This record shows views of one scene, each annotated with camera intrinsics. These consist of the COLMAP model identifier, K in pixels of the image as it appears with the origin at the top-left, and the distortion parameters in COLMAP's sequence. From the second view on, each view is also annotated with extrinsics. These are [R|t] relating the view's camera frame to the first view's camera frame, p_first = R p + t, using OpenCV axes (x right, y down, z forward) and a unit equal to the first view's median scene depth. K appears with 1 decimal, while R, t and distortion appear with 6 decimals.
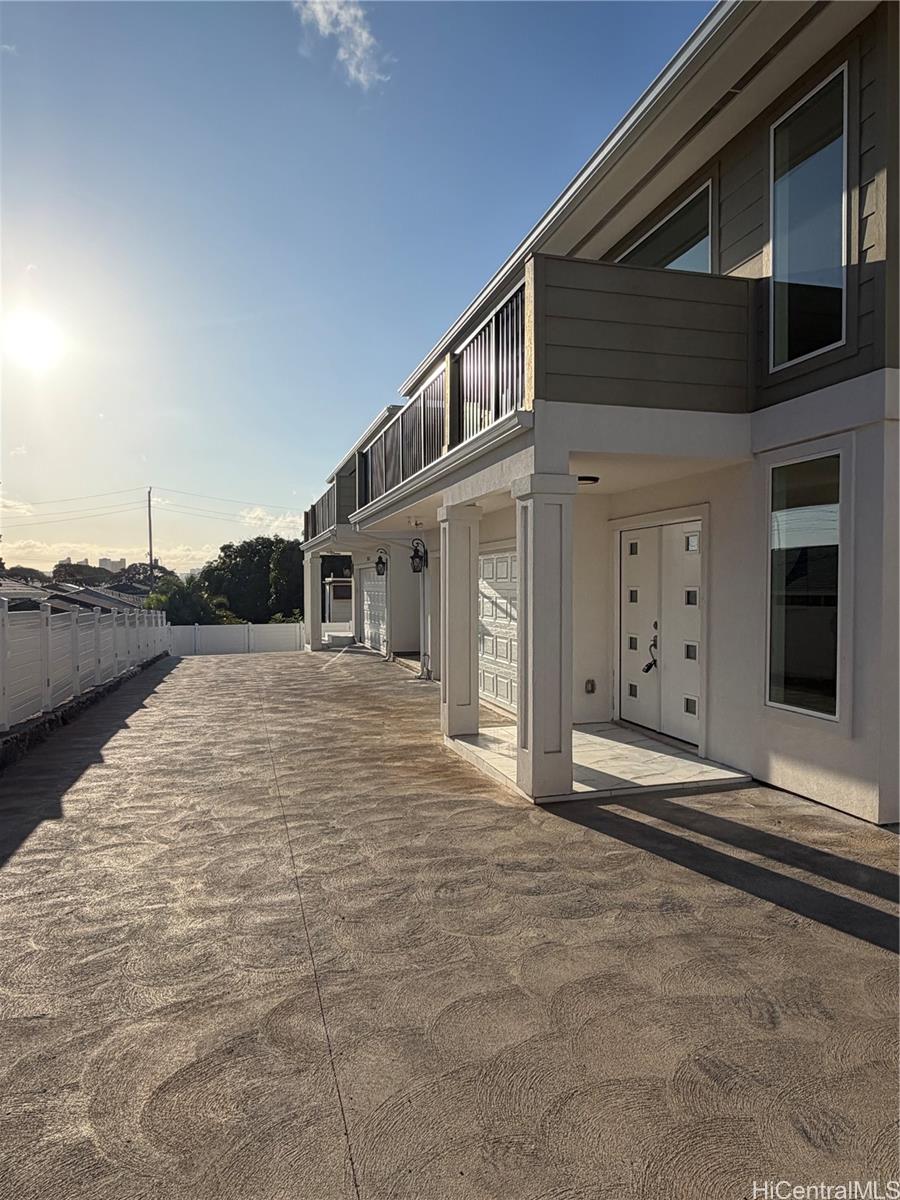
lens RADIAL K [[763.0, 0, 450.6], [0, 763.0, 604.4], [0, 0, 1]] dist [0.004692, 0.000707]
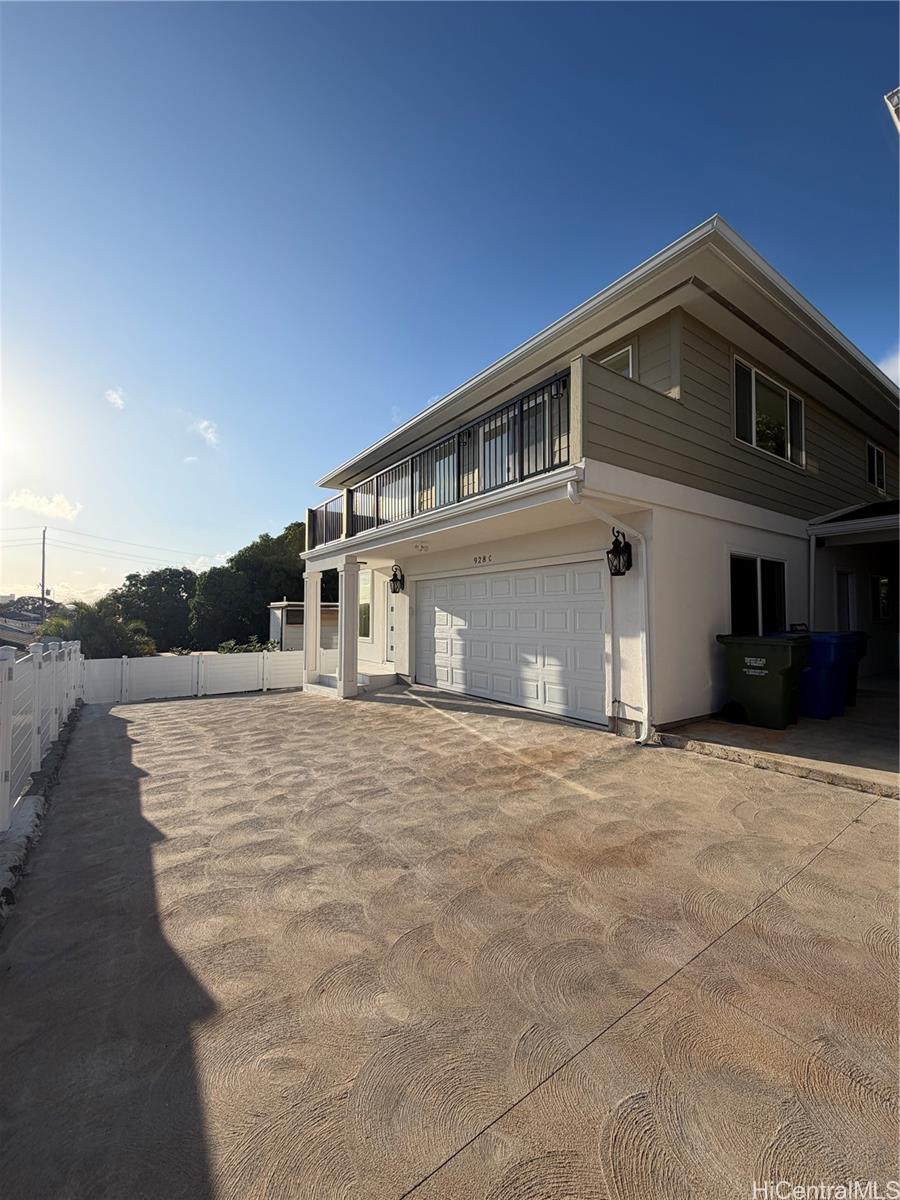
lens RADIAL K [[475.2, 0, 450.7], [0, 475.2, 597.1], [0, 0, 1]] dist [0.000132, -0.000004]
pose [[0.942548, 0.020342, 0.333450, -0.095198], [0.002085, 0.997767, -0.066762, -0.000537], [-0.334063, 0.063622, 0.940401, 0.227177]]
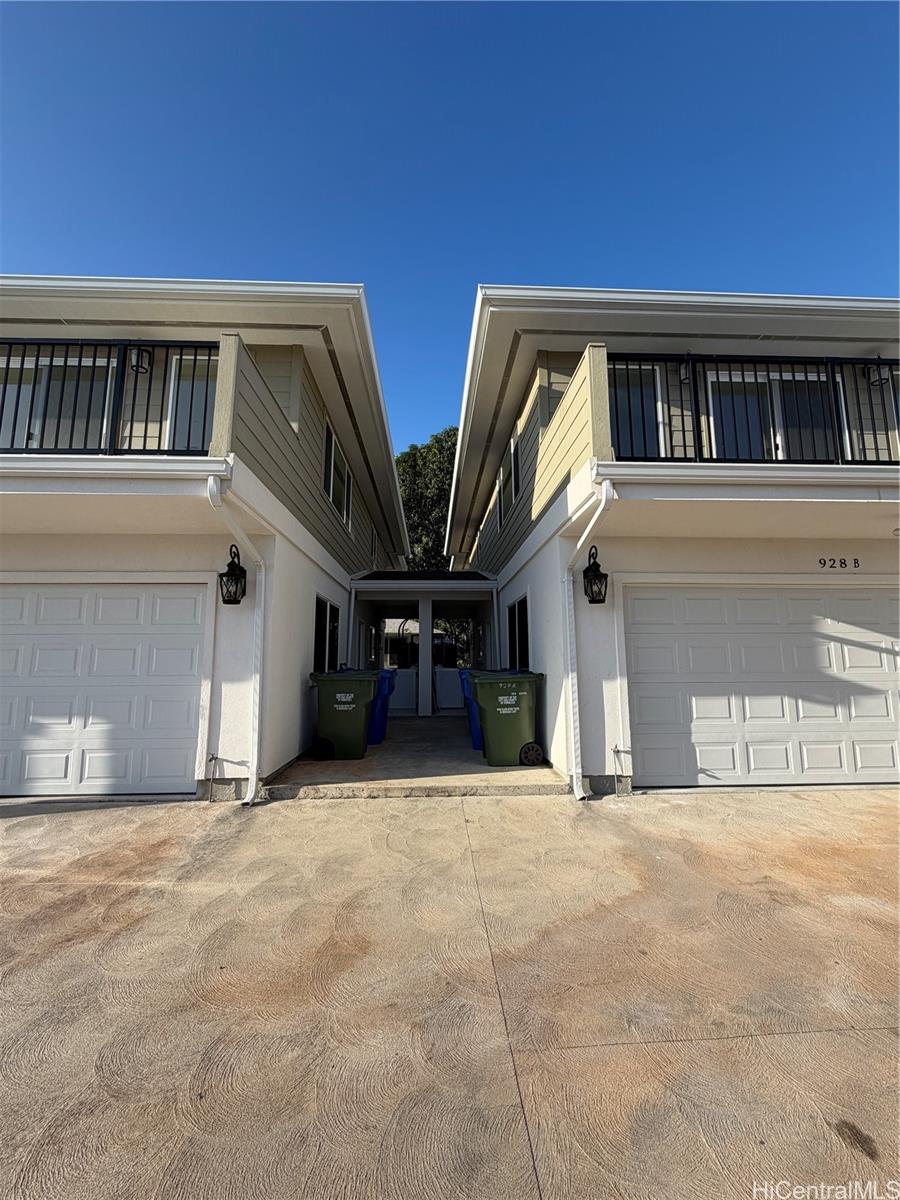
lens RADIAL K [[475.2, 0, 449.4], [0, 475.2, 597.2], [0, 0, 1]] dist [0.000132, -0.000004]
pose [[0.227957, 0.136526, 0.964052, -0.102586], [0.028808, 0.988741, -0.146835, 0.000908], [-0.973245, 0.061244, 0.221458, 0.258398]]
